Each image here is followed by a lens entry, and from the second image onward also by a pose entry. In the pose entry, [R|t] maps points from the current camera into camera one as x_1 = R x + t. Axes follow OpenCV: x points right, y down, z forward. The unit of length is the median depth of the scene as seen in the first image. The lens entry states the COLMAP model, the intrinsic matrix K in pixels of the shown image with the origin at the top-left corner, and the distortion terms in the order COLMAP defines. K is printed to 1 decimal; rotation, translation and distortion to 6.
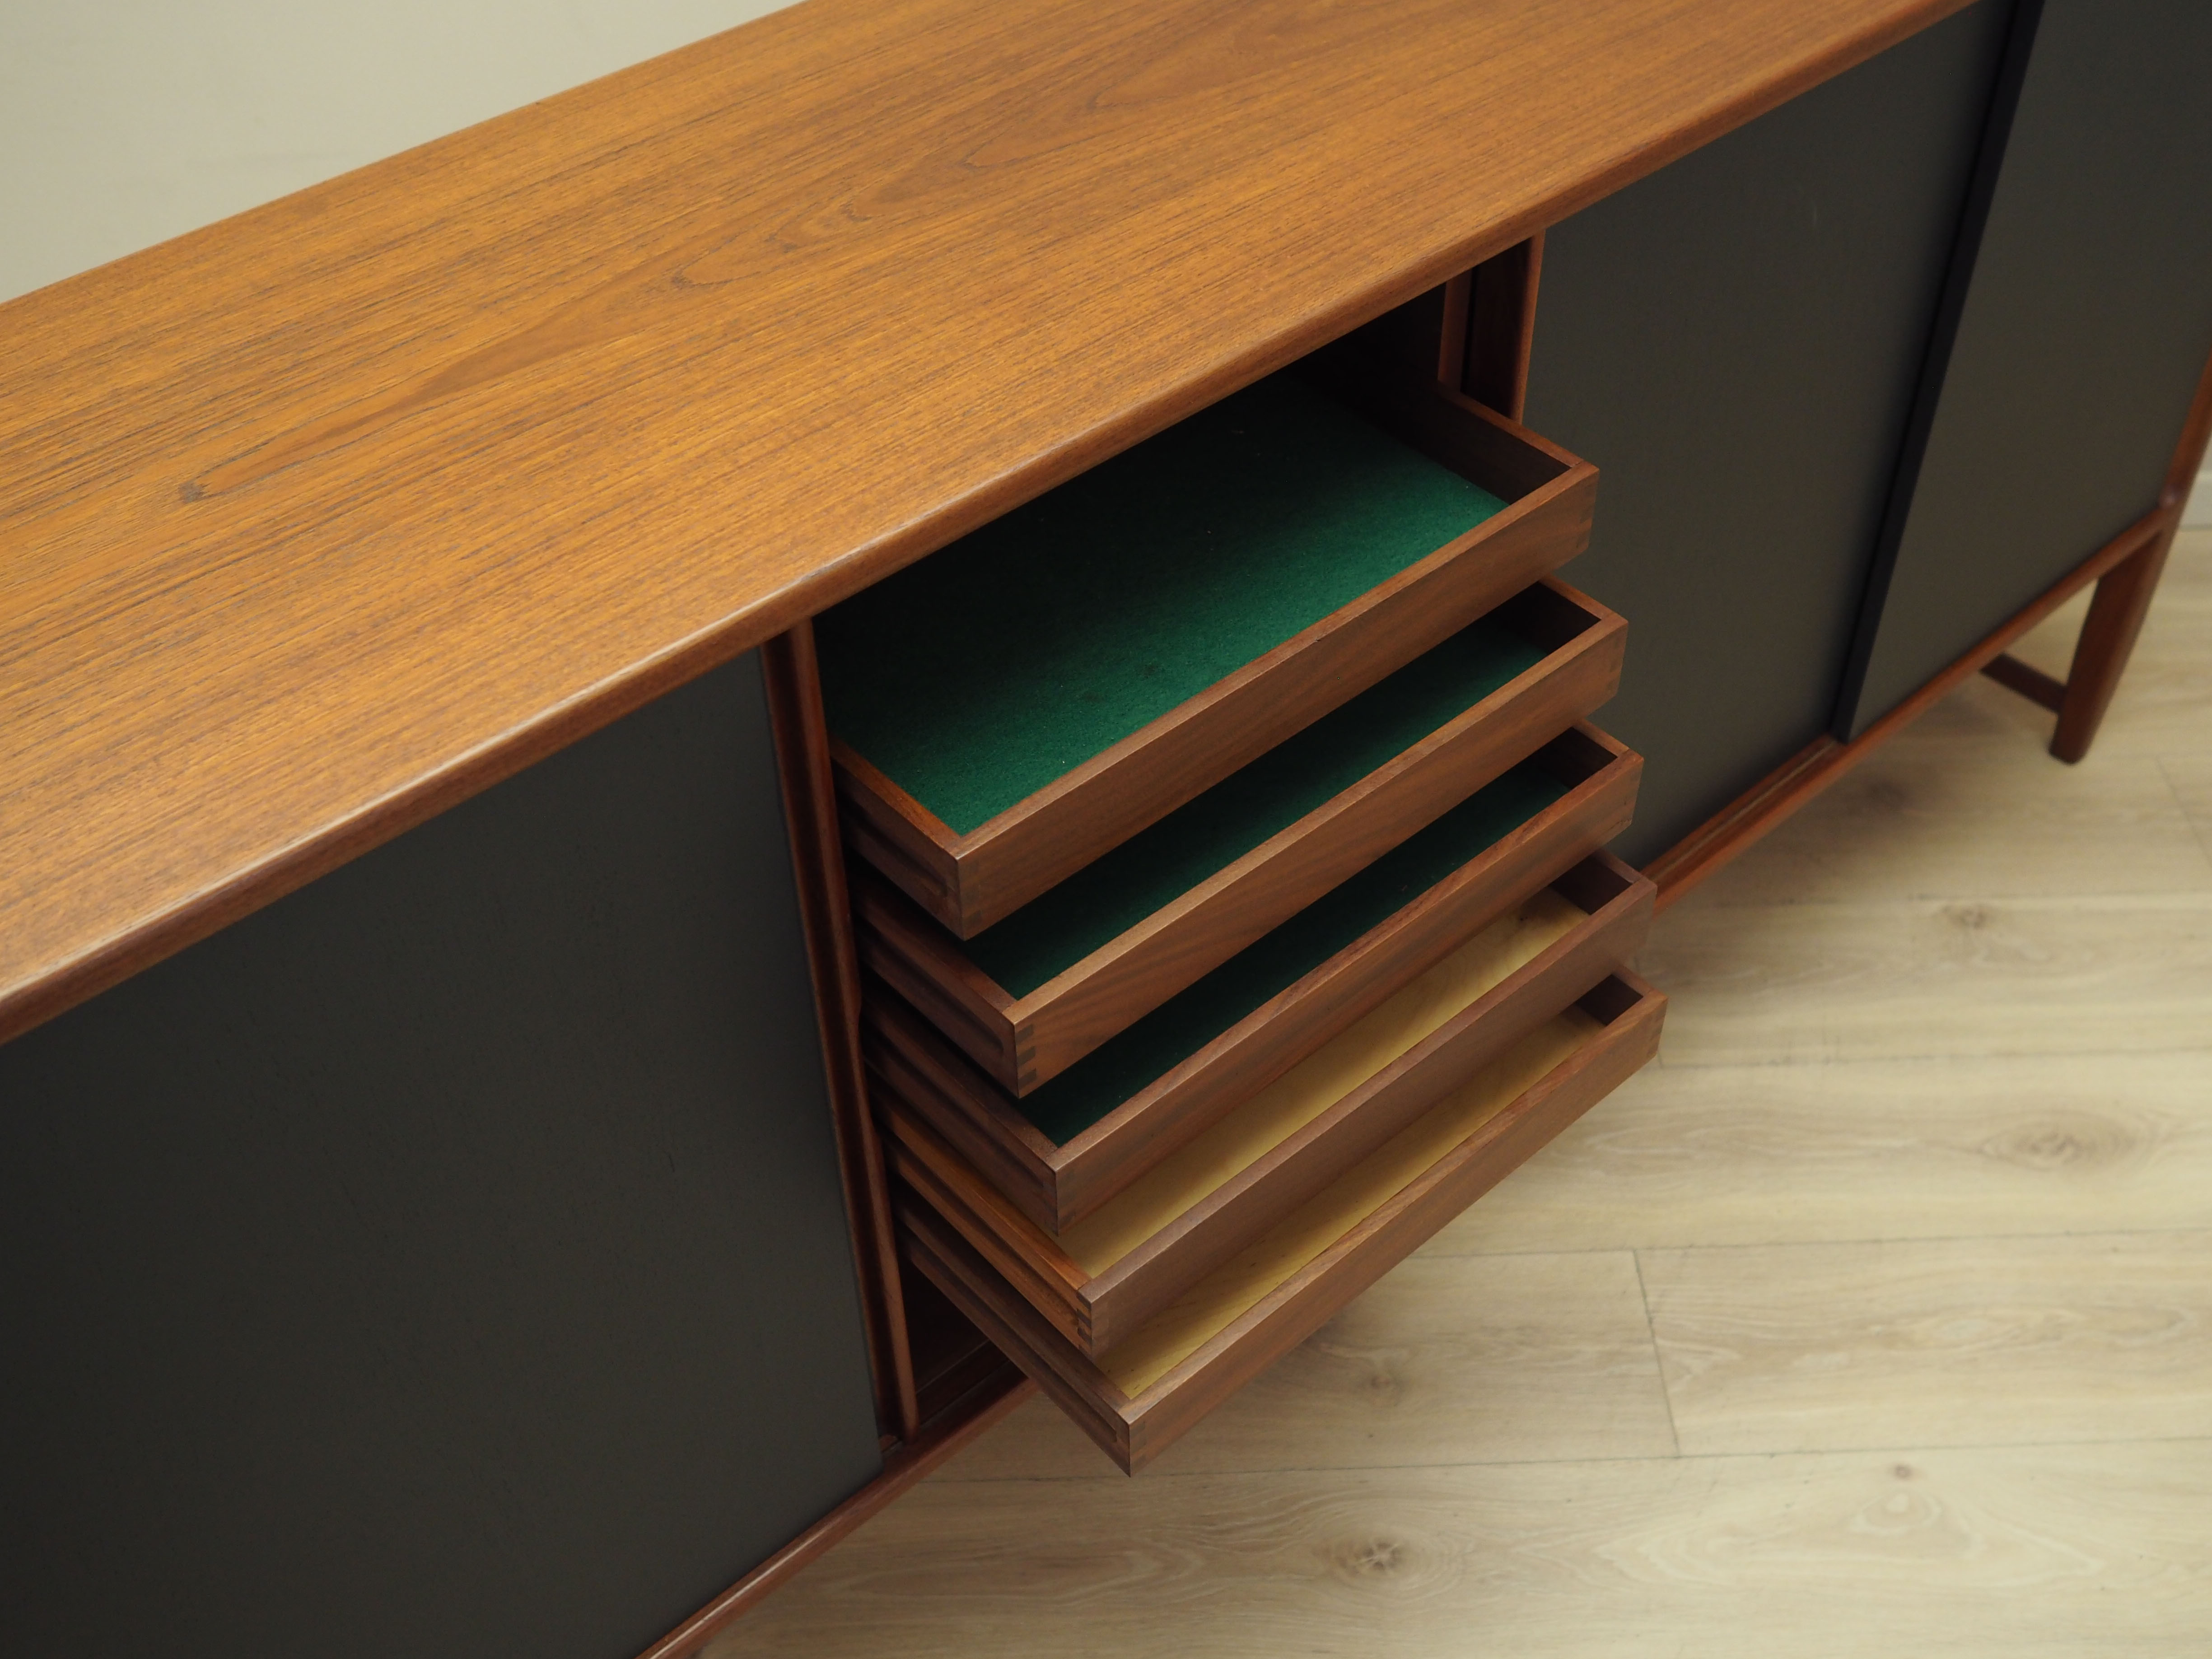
lens RADIAL K [[2349.8, 0, 1087.9], [0, 2349.8, 821.2], [0, 0, 1]] dist [-0.012398, 0.003330]
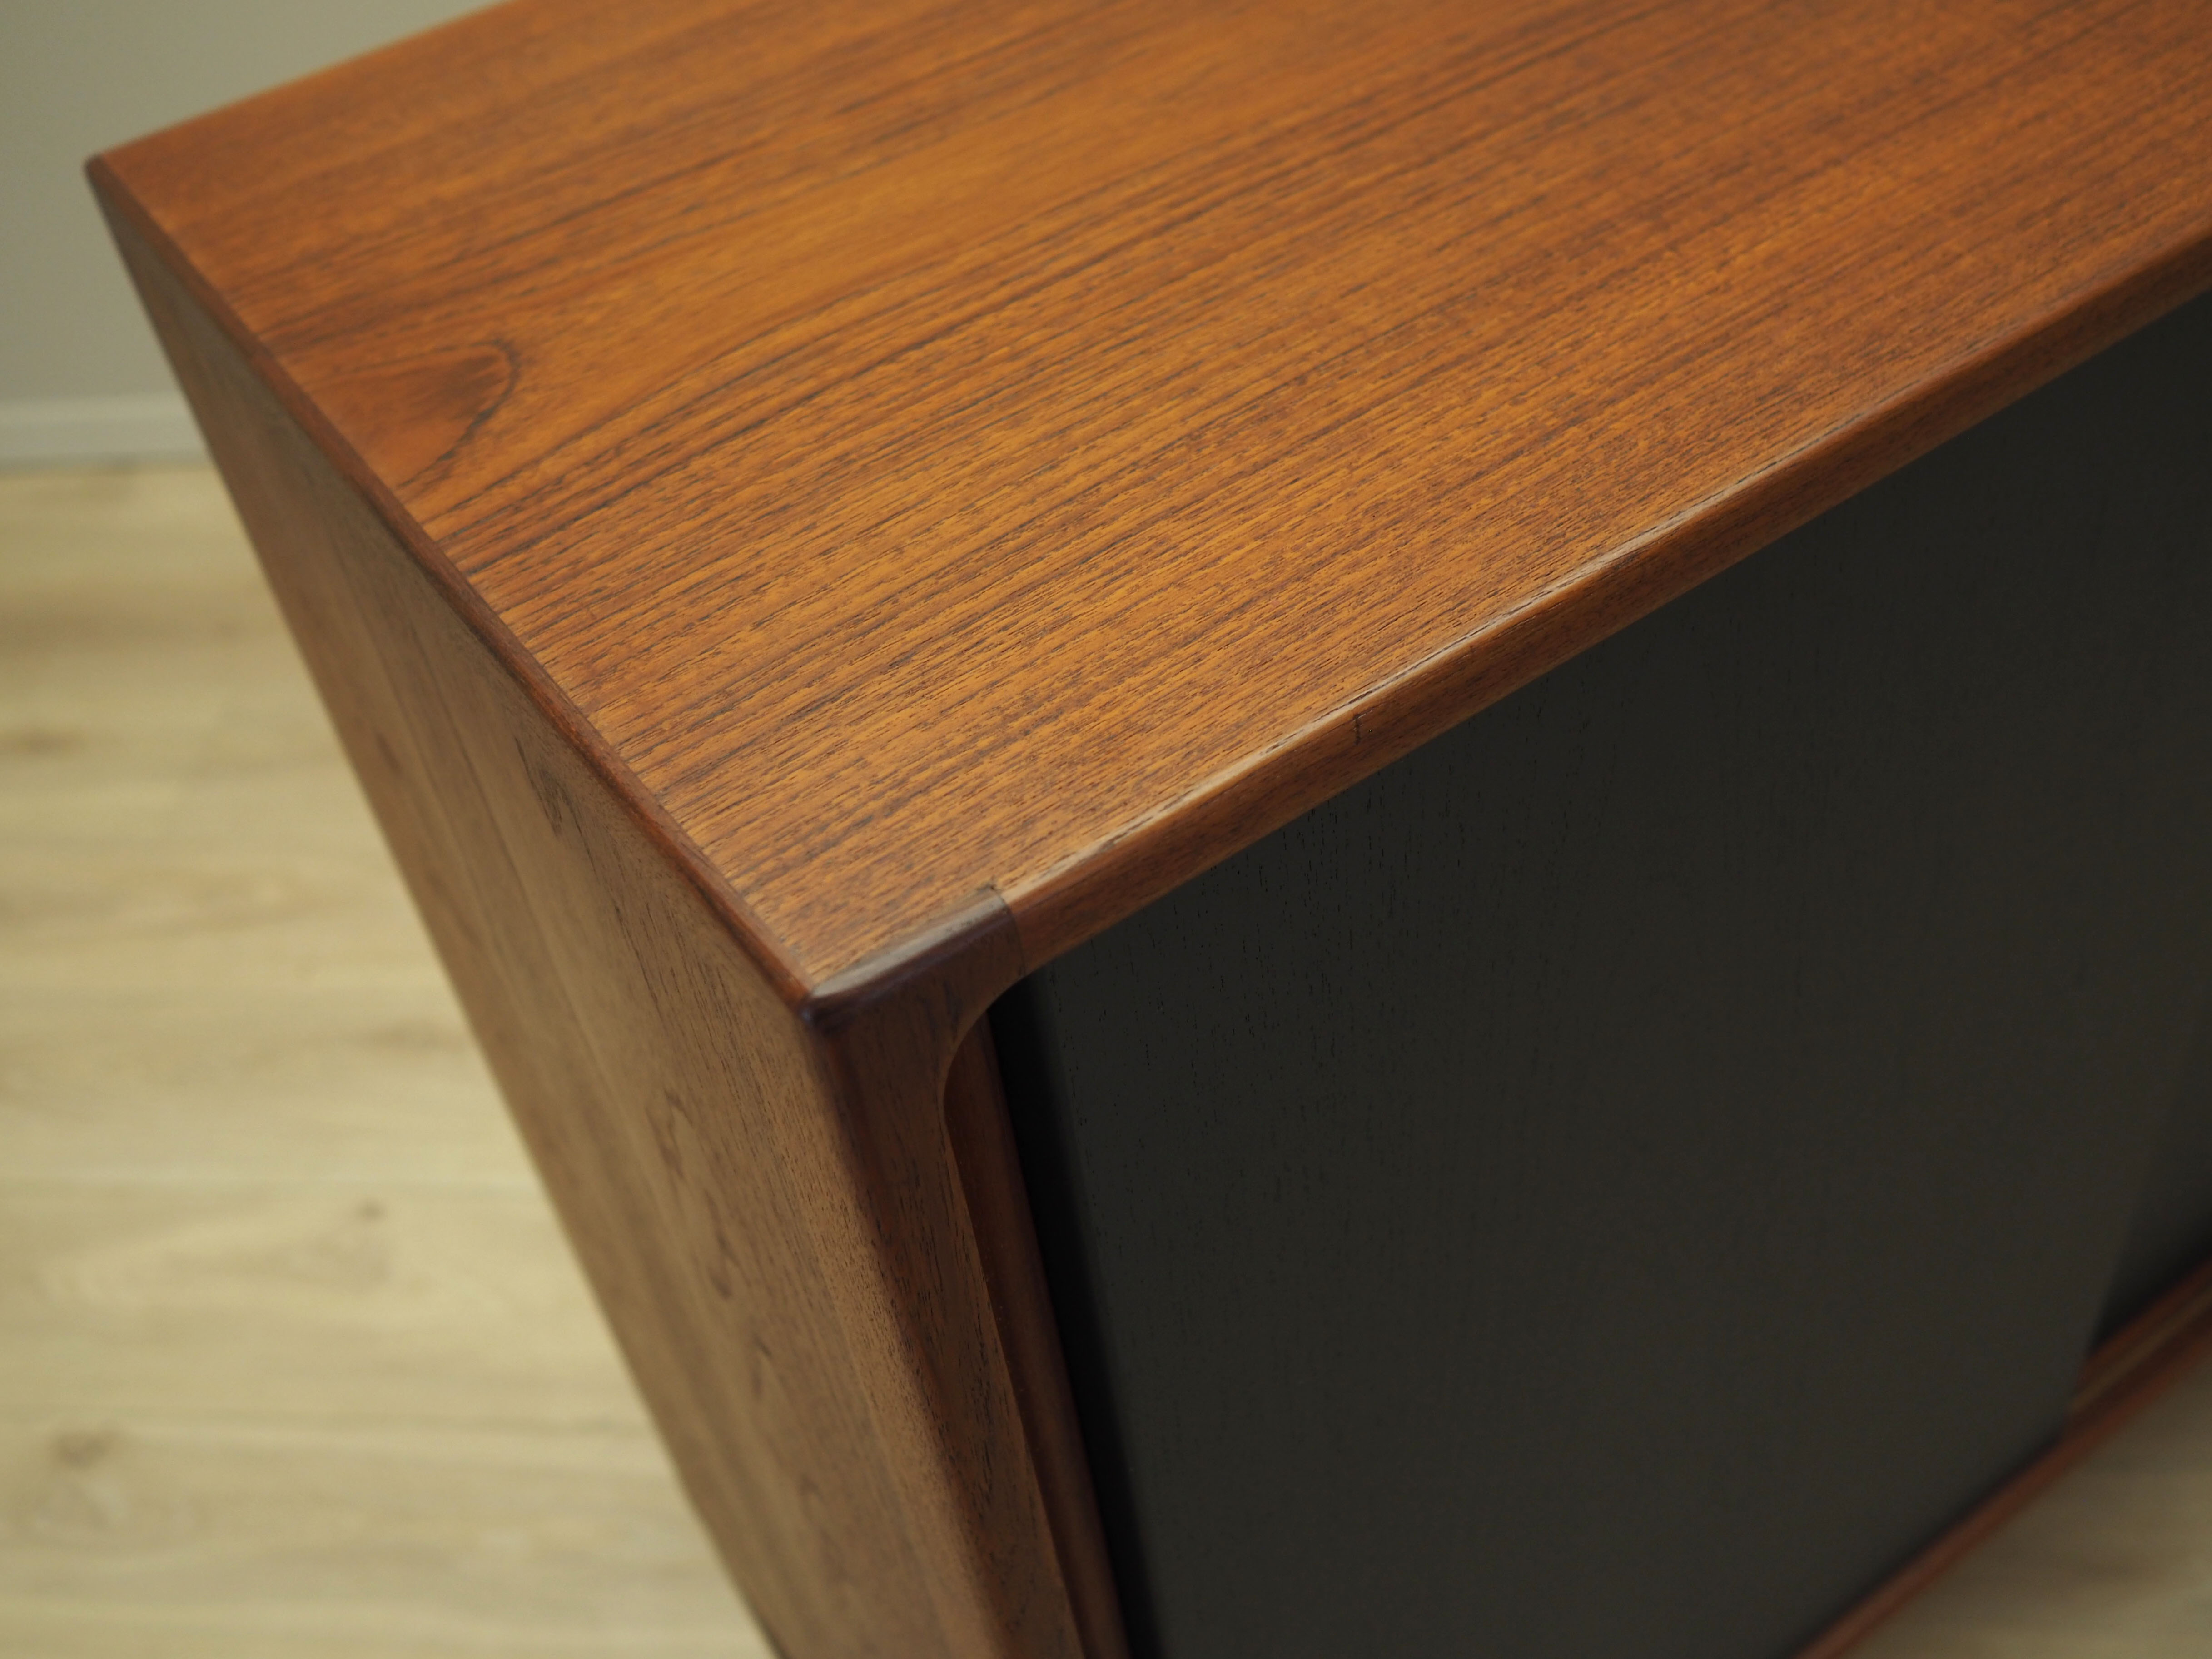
lens RADIAL K [[2389.2, 0, 1106.0], [0, 2389.2, 829.5], [0, 0, 1]] dist [-0.023702, 0.025146]
pose [[0.989711, 0.014446, -0.142351, -0.317176], [-0.013339, 0.999873, 0.008729, 0.088179], [0.142459, -0.006740, 0.989778, 0.239205]]
